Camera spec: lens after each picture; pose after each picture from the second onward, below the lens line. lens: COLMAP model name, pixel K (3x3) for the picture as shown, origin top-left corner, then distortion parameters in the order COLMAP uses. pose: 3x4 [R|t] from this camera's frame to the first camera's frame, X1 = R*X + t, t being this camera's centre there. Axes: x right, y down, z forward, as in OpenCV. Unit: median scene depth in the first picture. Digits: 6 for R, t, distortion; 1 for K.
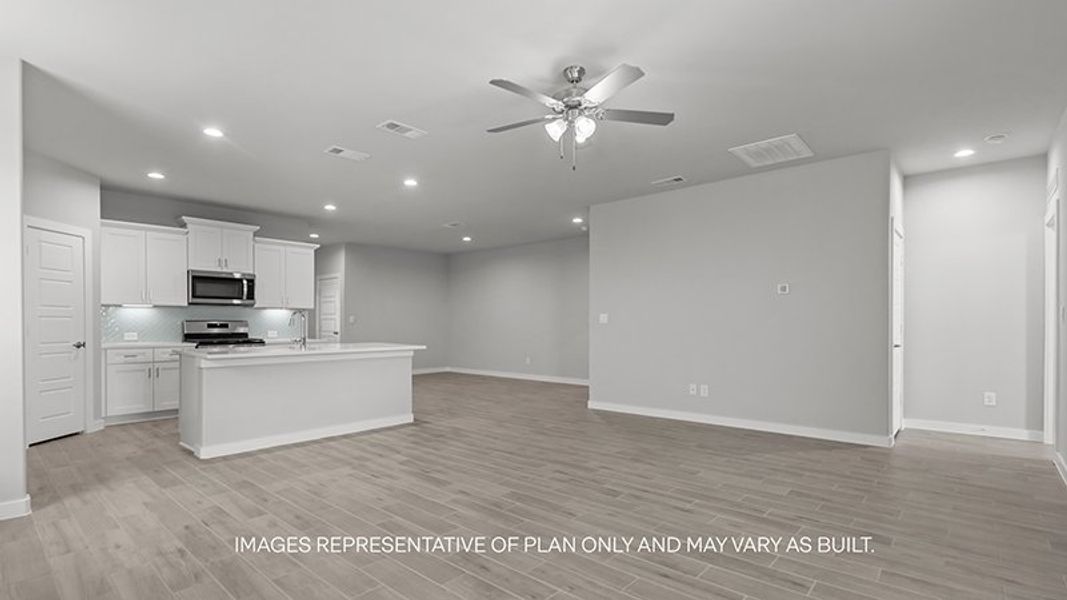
lens RADIAL K [[495.6, 0, 541.6], [0, 495.6, 321.1], [0, 0, 1]] dist [0.001243, 0.000339]
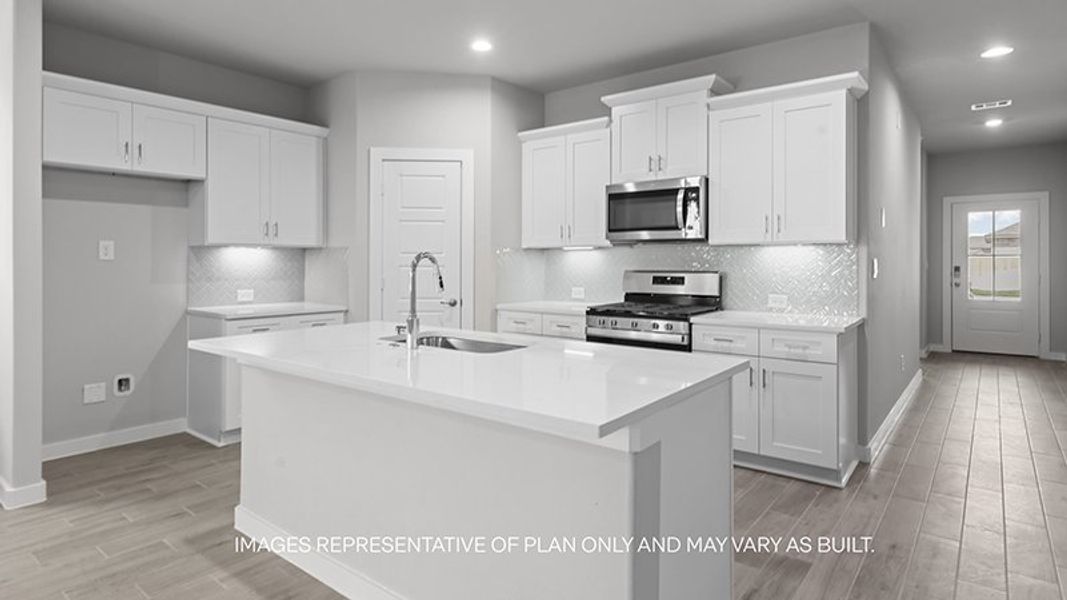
lens RADIAL K [[596.1, 0, 522.7], [0, 596.1, 261.2], [0, 0, 1]] dist [0.004570, -0.000370]
pose [[0.033143, -0.004668, -0.999440, -0.004321], [-0.000535, 0.999989, -0.004688, -0.008757], [0.999450, 0.000690, 0.033140, 0.852132]]
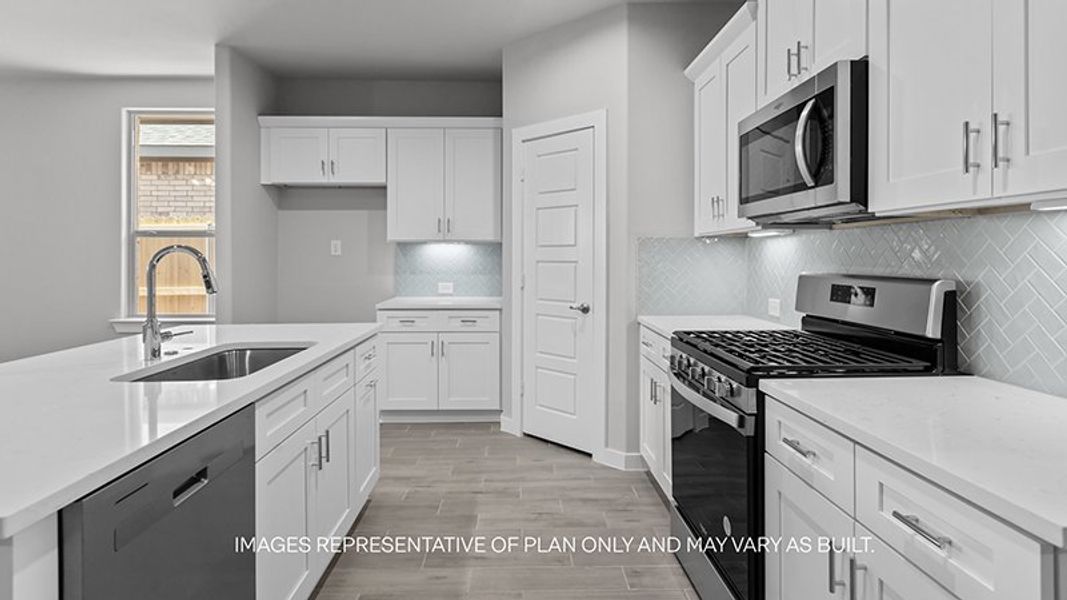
lens RADIAL K [[547.8, 0, 519.5], [0, 547.8, 261.8], [0, 0, 1]] dist [-0.002524, 0.000560]
pose [[-0.744338, 0.002205, -0.667800, -0.338455], [-0.003045, 0.999973, 0.006696, -0.009797], [0.667797, 0.007018, -0.744311, 1.142387]]
